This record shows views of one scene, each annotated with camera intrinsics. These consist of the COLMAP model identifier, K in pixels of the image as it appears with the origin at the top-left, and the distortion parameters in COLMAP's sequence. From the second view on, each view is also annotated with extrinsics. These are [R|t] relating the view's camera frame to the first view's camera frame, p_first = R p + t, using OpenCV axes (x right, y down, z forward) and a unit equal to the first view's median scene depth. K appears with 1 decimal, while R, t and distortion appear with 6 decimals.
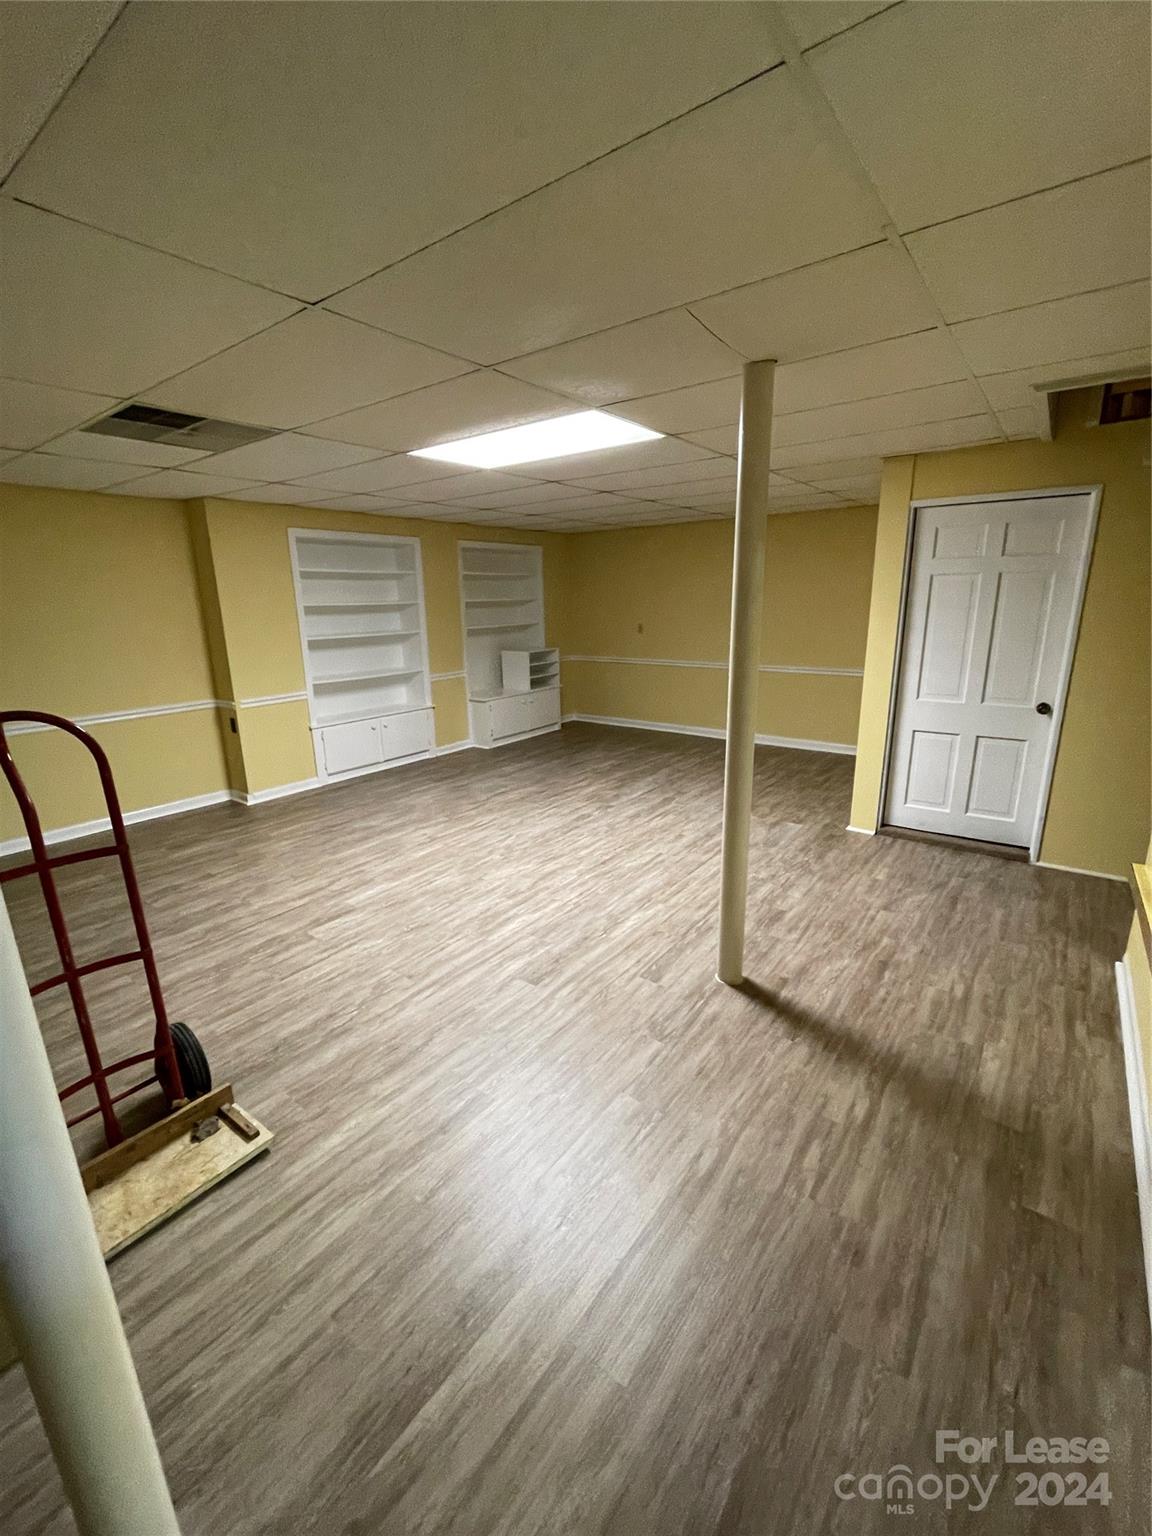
lens RADIAL K [[642.3, 0, 574.7], [0, 642.3, 770.2], [0, 0, 1]] dist [-0.002439, -0.001068]
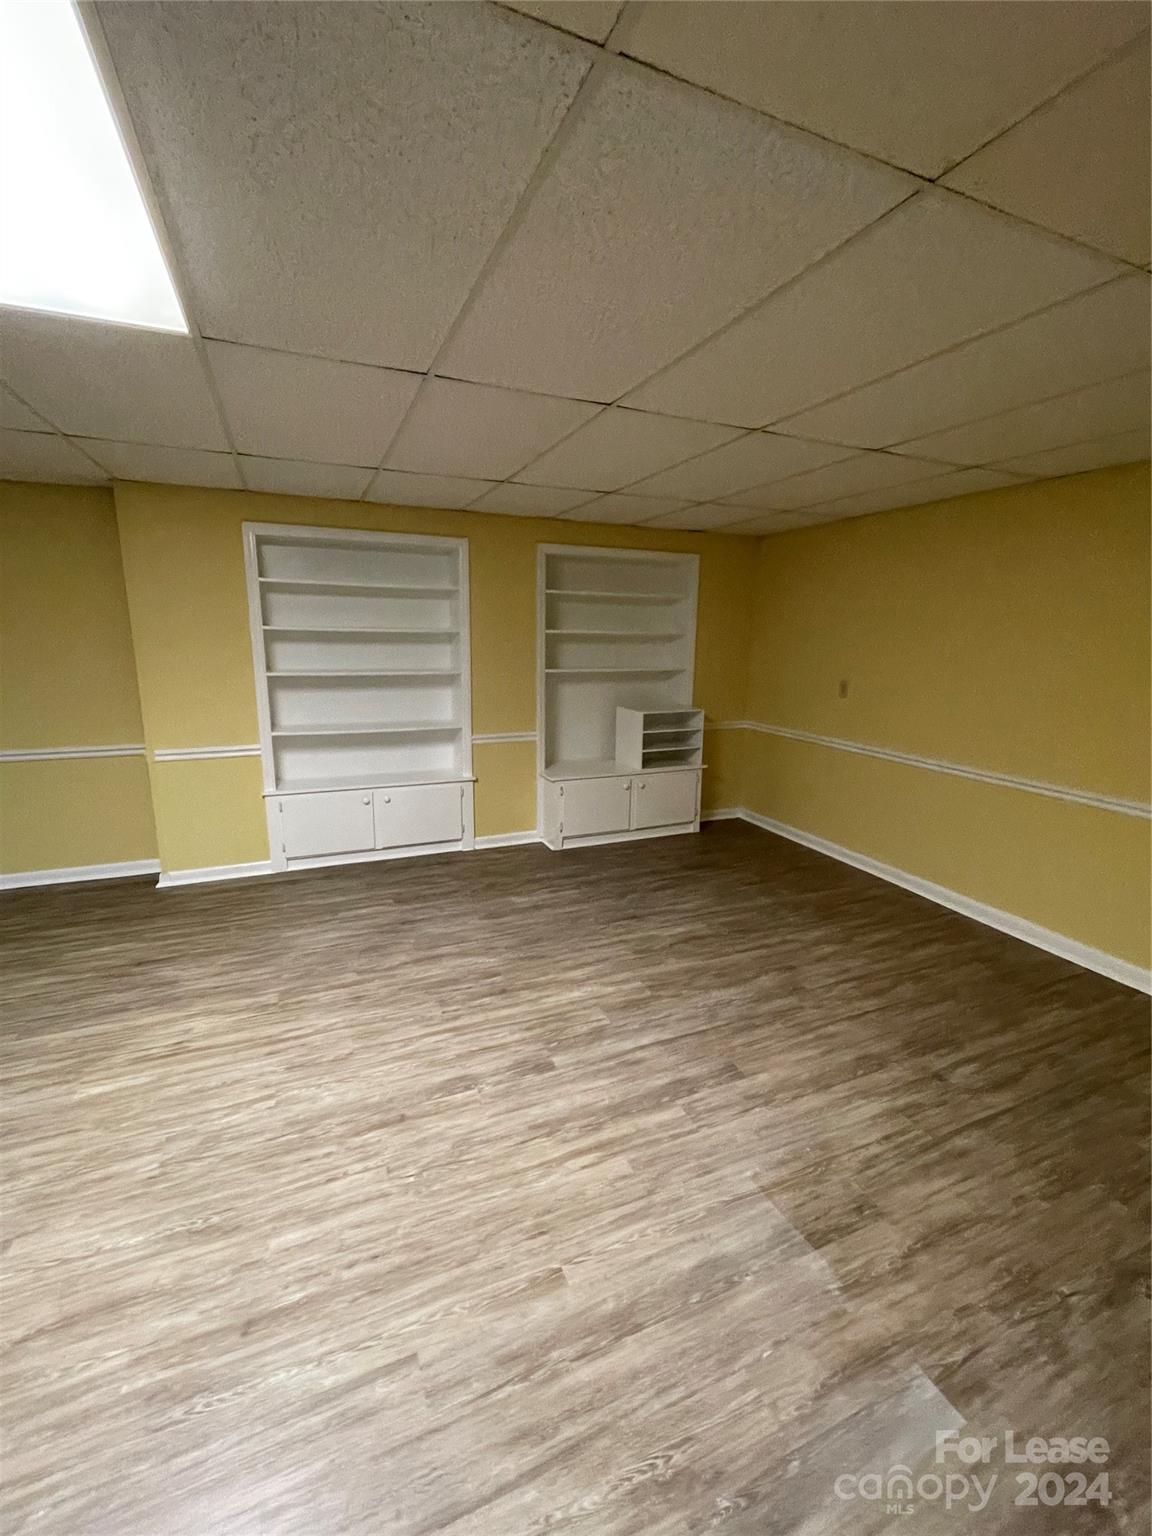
lens RADIAL K [[642.3, 0, 574.7], [0, 642.3, 770.2], [0, 0, 1]] dist [-0.002439, -0.001068]
pose [[0.870508, 0.134003, -0.473559, 0.273027], [-0.157368, 0.987491, -0.009847, -0.160224], [0.466316, 0.083095, 0.880707, 0.584084]]
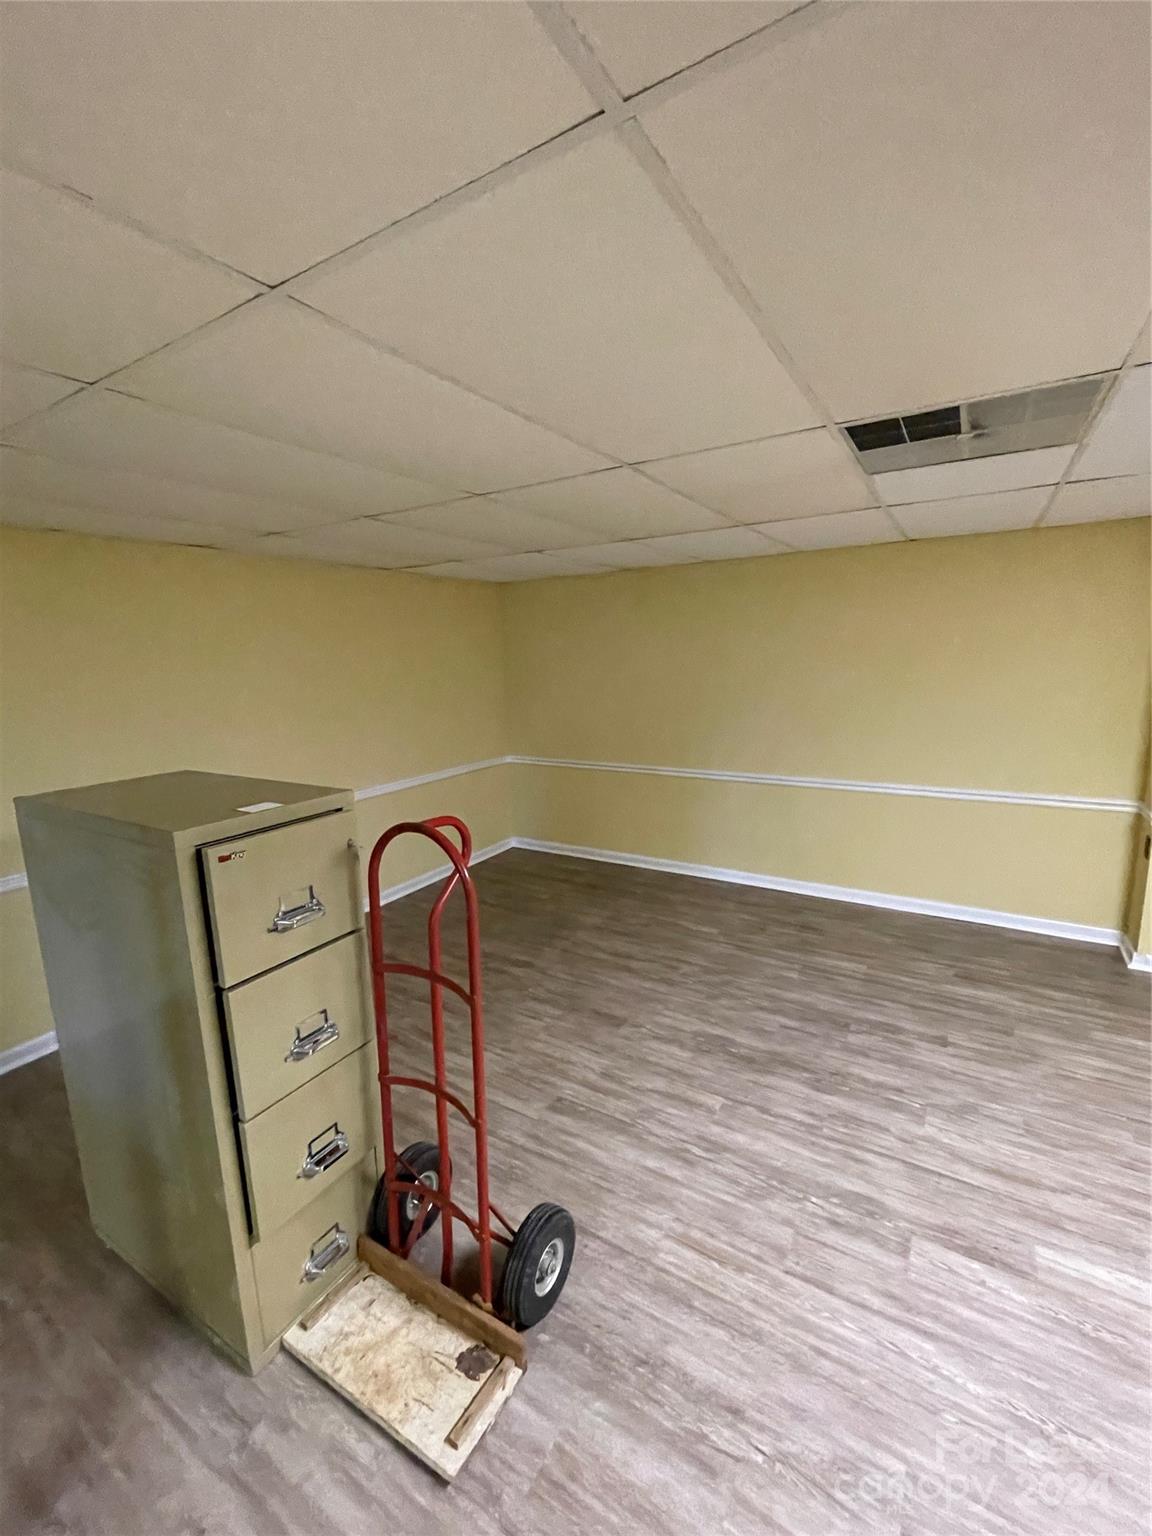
lens RADIAL K [[642.3, 0, 574.7], [0, 642.3, 770.2], [0, 0, 1]] dist [-0.002439, -0.001068]
pose [[0.101542, 0.180760, -0.978271, 0.031504], [-0.225214, 0.962001, 0.154377, -0.116796], [0.969004, 0.204645, 0.138393, 0.346283]]
